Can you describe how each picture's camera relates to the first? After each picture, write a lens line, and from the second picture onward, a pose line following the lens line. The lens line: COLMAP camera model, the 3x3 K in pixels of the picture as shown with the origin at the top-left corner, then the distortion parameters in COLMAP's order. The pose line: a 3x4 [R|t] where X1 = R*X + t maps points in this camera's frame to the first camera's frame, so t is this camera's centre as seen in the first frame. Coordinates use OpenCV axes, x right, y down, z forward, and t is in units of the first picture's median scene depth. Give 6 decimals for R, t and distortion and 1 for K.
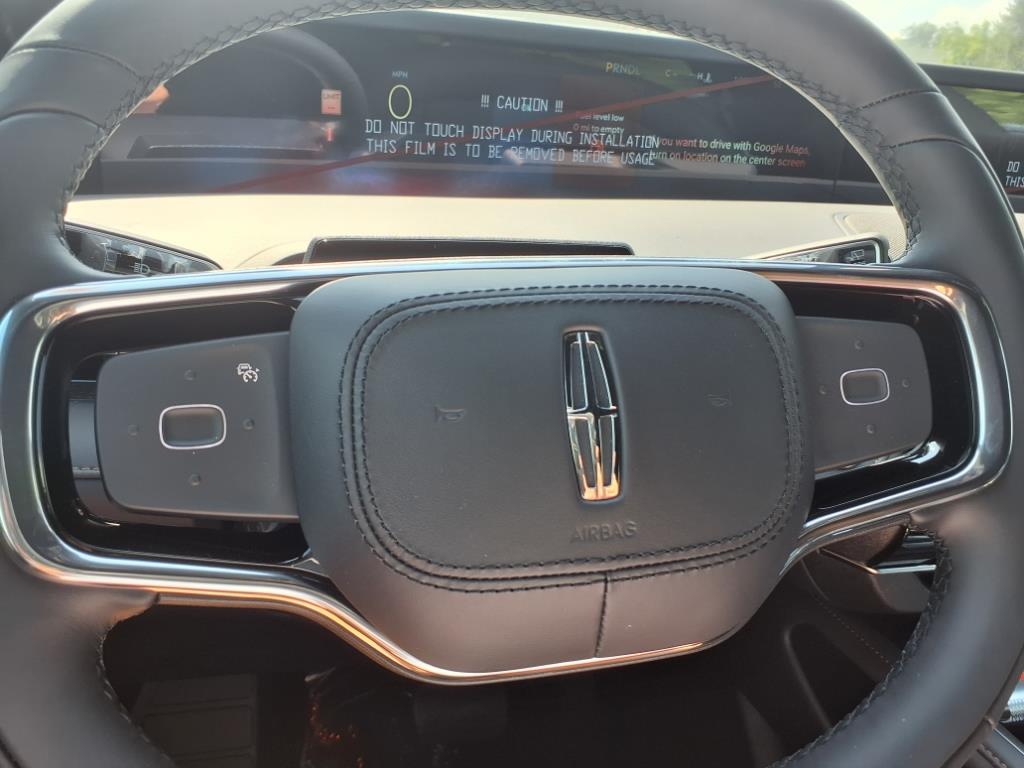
lens RADIAL K [[800.0, 0, 514.5], [0, 800.0, 382.0], [0, 0, 1]] dist [-0.012390, -0.011130]
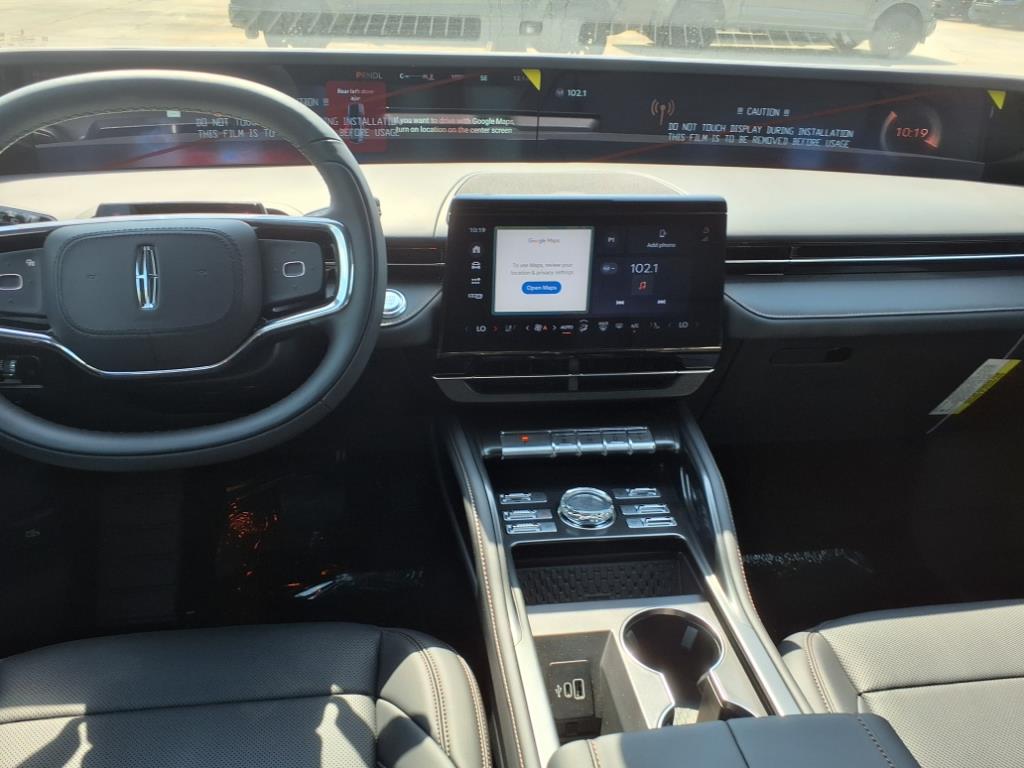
lens RADIAL K [[800.0, 0, 509.9], [0, 800.0, 385.0], [0, 0, 1]] dist [-0.012390, -0.011130]
pose [[0.995752, 0.010114, -0.091515, 1.169773], [-0.000413, 0.994429, 0.105408, 0.088858], [0.092071, -0.104923, 0.990209, -1.201056]]
